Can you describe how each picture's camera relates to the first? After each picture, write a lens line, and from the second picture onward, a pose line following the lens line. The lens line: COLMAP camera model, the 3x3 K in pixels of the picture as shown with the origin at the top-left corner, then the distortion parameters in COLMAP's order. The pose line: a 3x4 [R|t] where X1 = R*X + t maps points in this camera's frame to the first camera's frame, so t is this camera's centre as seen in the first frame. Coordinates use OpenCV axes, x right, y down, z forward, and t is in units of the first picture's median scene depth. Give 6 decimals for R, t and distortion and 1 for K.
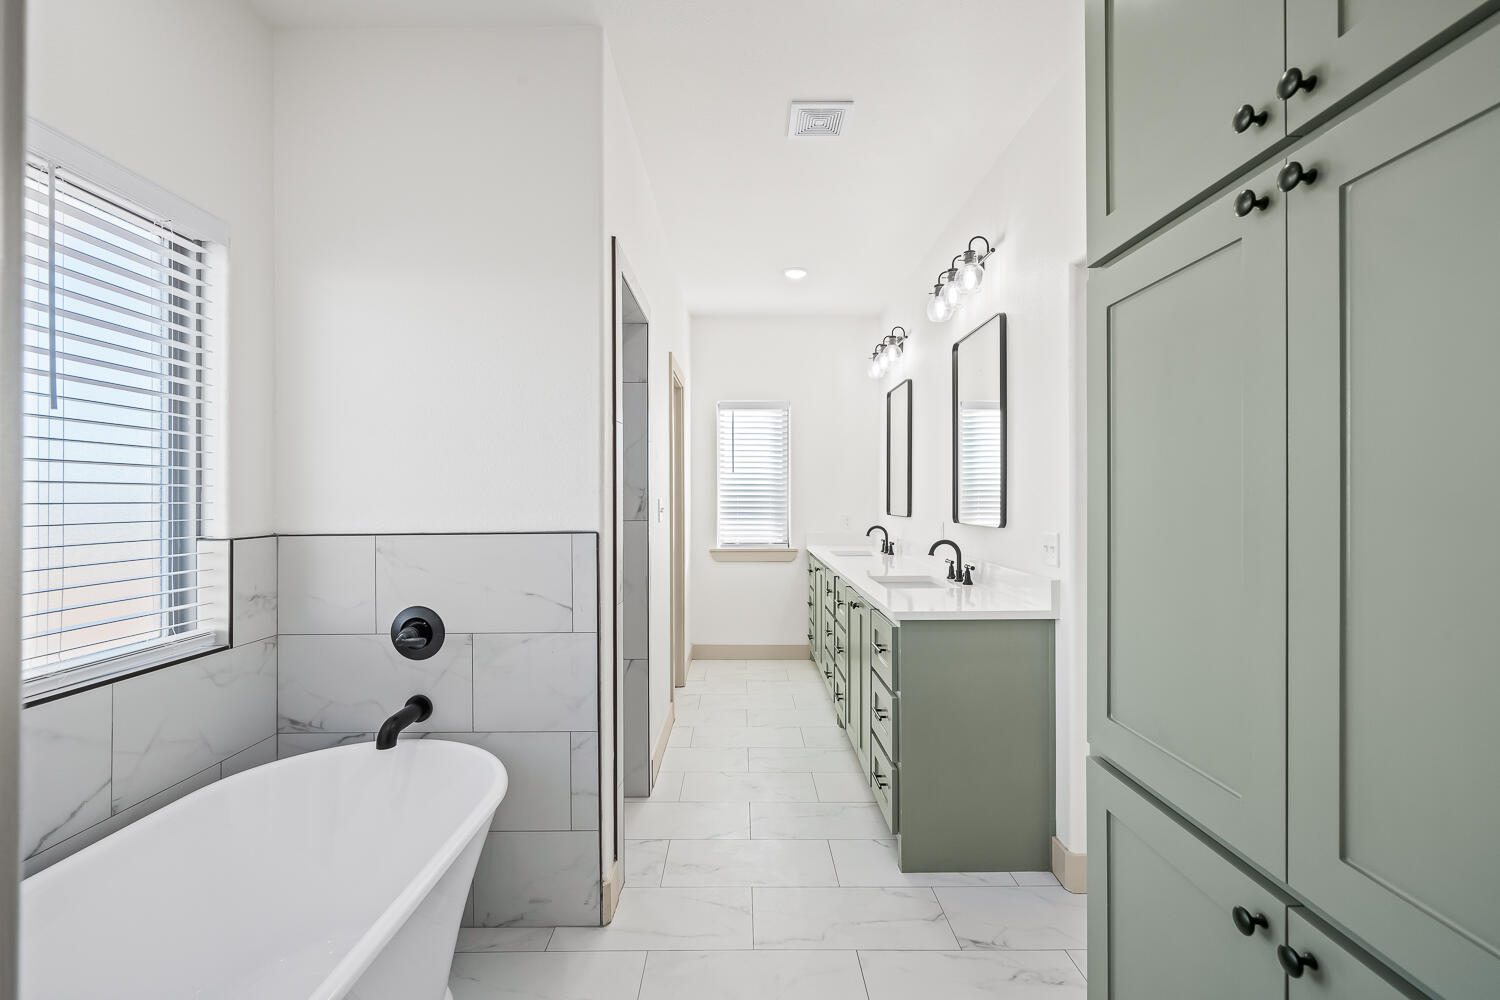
lens RADIAL K [[669.2, 0, 748.9], [0, 669.2, 493.7], [0, 0, 1]] dist [-0.000221, -0.000125]
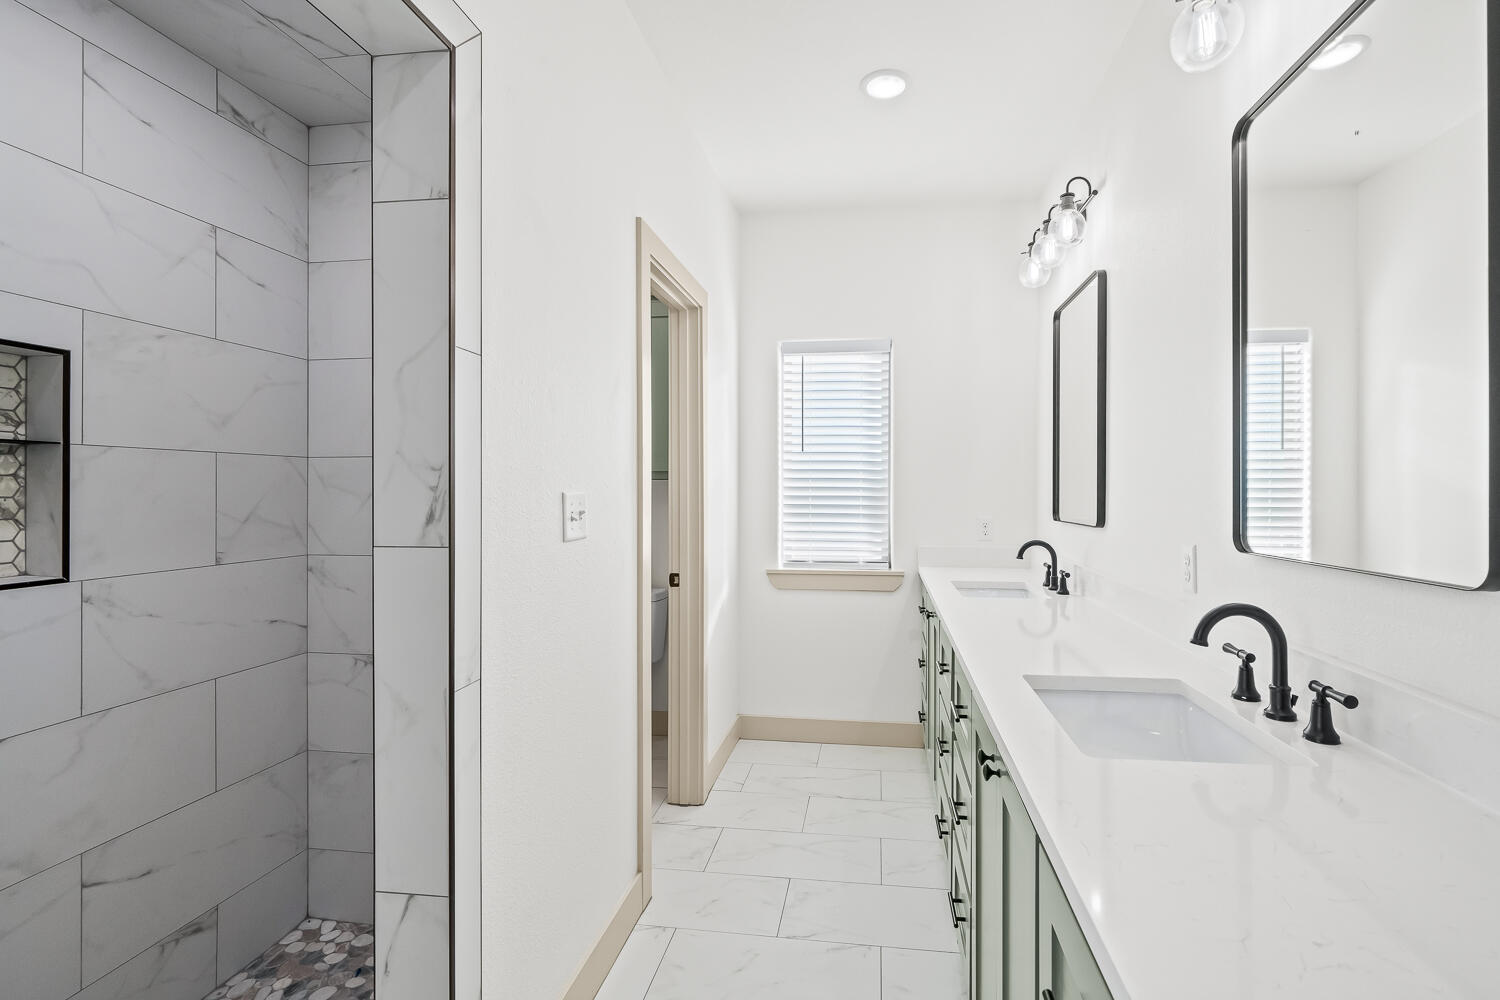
lens RADIAL K [[669.2, 0, 798.8], [0, 669.2, 486.8], [0, 0, 1]] dist [-0.000221, -0.000125]
pose [[0.990100, 0.000550, -0.140360, 0.063692], [-0.000659, 1.000000, -0.000731, 0.002897], [0.140360, 0.000816, 0.990100, 0.364732]]
